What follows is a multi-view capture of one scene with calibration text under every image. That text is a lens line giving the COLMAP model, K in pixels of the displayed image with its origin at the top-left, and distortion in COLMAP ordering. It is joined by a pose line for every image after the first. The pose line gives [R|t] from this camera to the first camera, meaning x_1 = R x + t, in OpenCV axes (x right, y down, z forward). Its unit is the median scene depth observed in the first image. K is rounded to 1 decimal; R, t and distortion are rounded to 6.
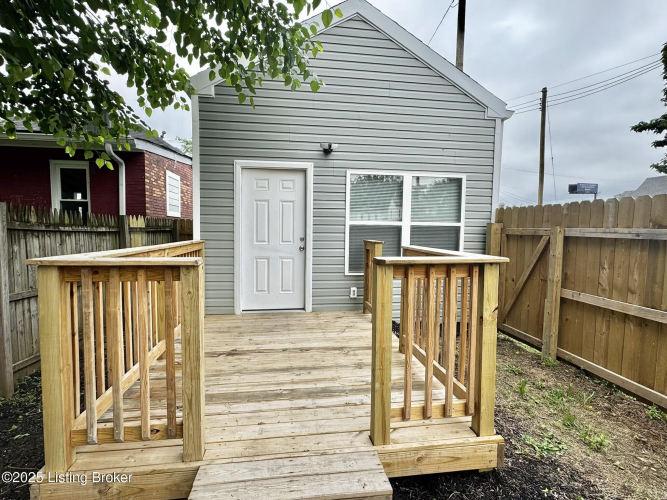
lens RADIAL K [[331.1, 0, 330.0], [0, 331.1, 250.1], [0, 0, 1]] dist [-0.003338, -0.000416]
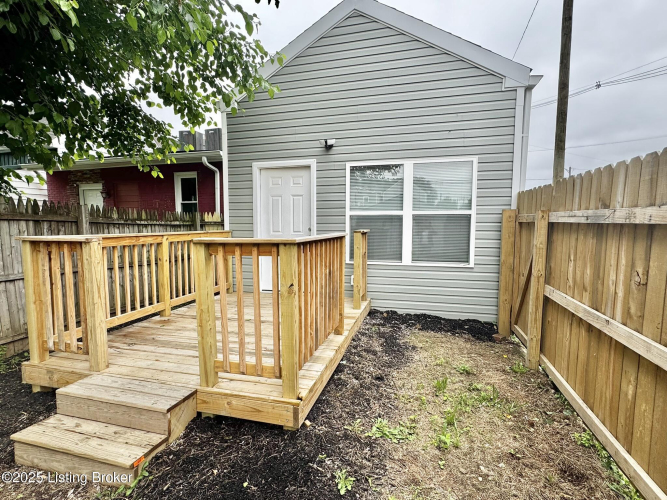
lens RADIAL K [[331.1, 0, 332.6], [0, 331.1, 251.0], [0, 0, 1]] dist [-0.003338, -0.000416]
pose [[0.920885, 0.018856, -0.389378, 0.433587], [-0.011877, 0.999723, 0.020322, 0.016536], [0.389653, -0.014090, 0.920854, 0.013990]]
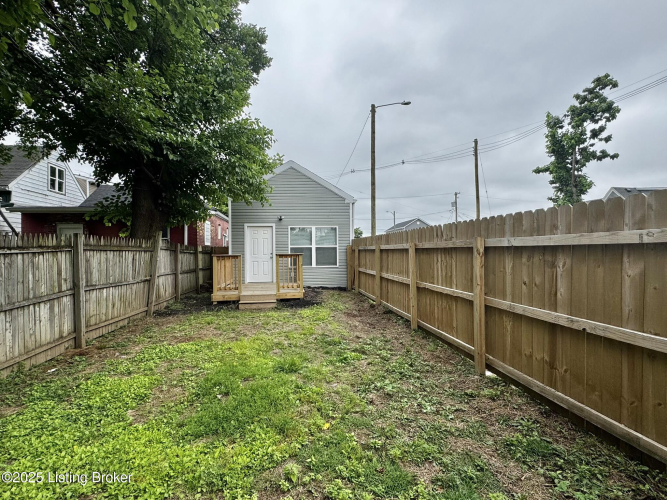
lens RADIAL K [[331.1, 0, 332.3], [0, 331.1, 252.6], [0, 0, 1]] dist [-0.003338, -0.000416]
pose [[0.999694, -0.023628, 0.007348, 0.371326], [0.024039, 0.997783, -0.062055, 0.130391], [-0.005866, 0.062213, 0.998046, -1.560066]]
